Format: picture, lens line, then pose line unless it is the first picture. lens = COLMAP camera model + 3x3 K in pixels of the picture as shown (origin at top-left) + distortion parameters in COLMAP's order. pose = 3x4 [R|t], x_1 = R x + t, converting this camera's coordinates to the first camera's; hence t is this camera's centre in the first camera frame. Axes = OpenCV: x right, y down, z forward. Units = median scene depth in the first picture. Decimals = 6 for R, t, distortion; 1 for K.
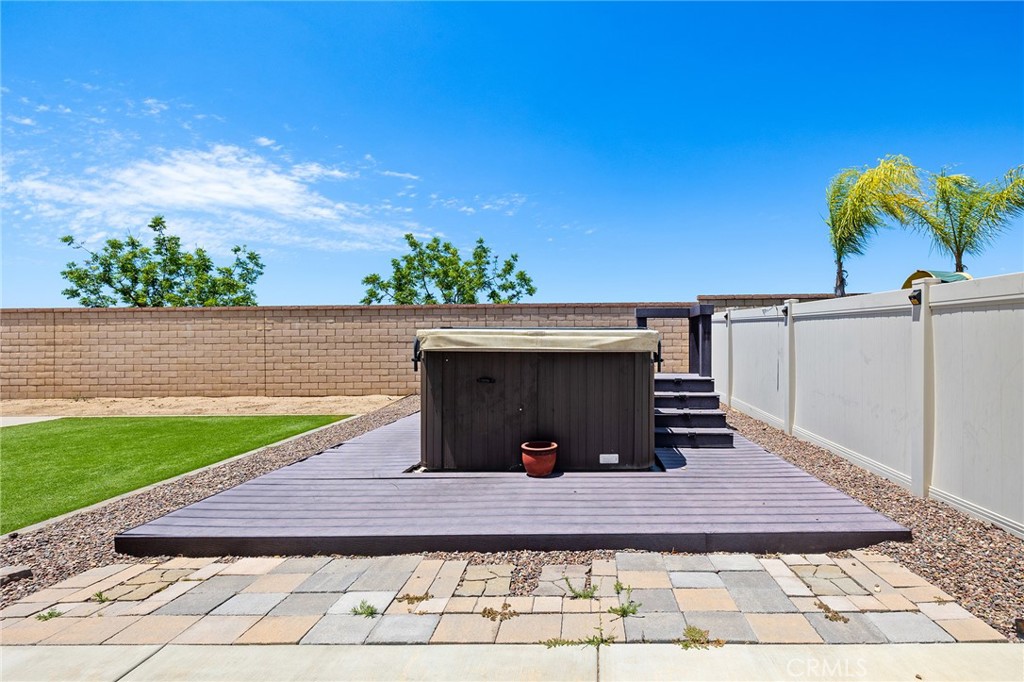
lens RADIAL K [[456.1, 0, 573.7], [0, 456.1, 336.0], [0, 0, 1]] dist [0.001702, 0.000188]
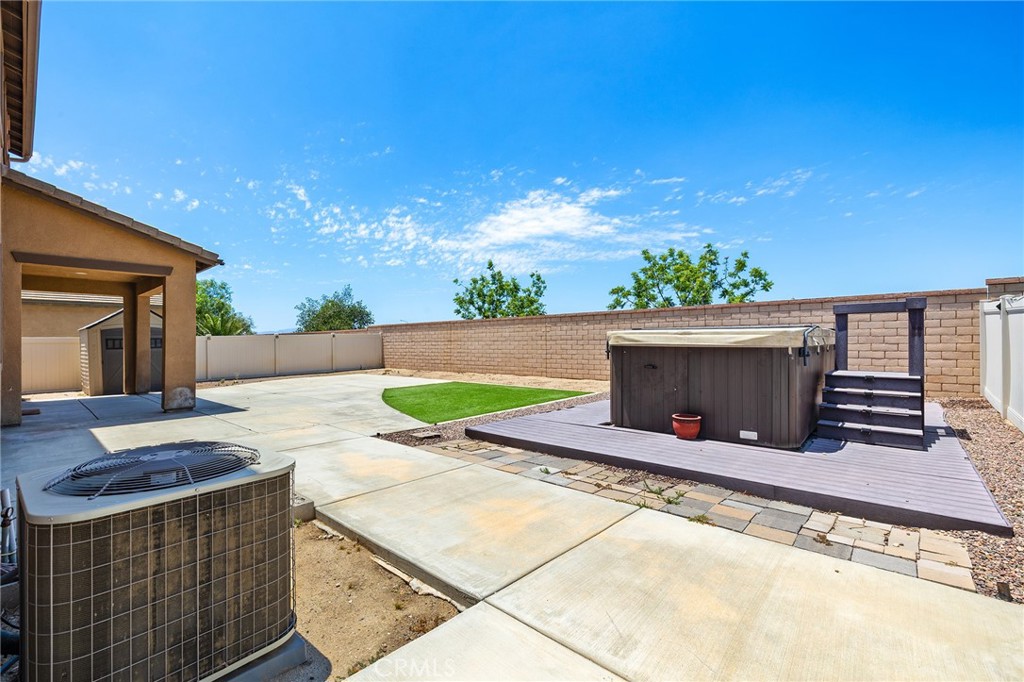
lens RADIAL K [[433.6, 0, 509.4], [0, 433.6, 347.6], [0, 0, 1]] dist [0.002528, 0.000492]
pose [[0.753292, 0.008725, -0.657628, 0.140191], [0.012973, 0.999520, 0.028122, -0.002043], [0.657558, -0.029715, 0.752818, -0.111590]]
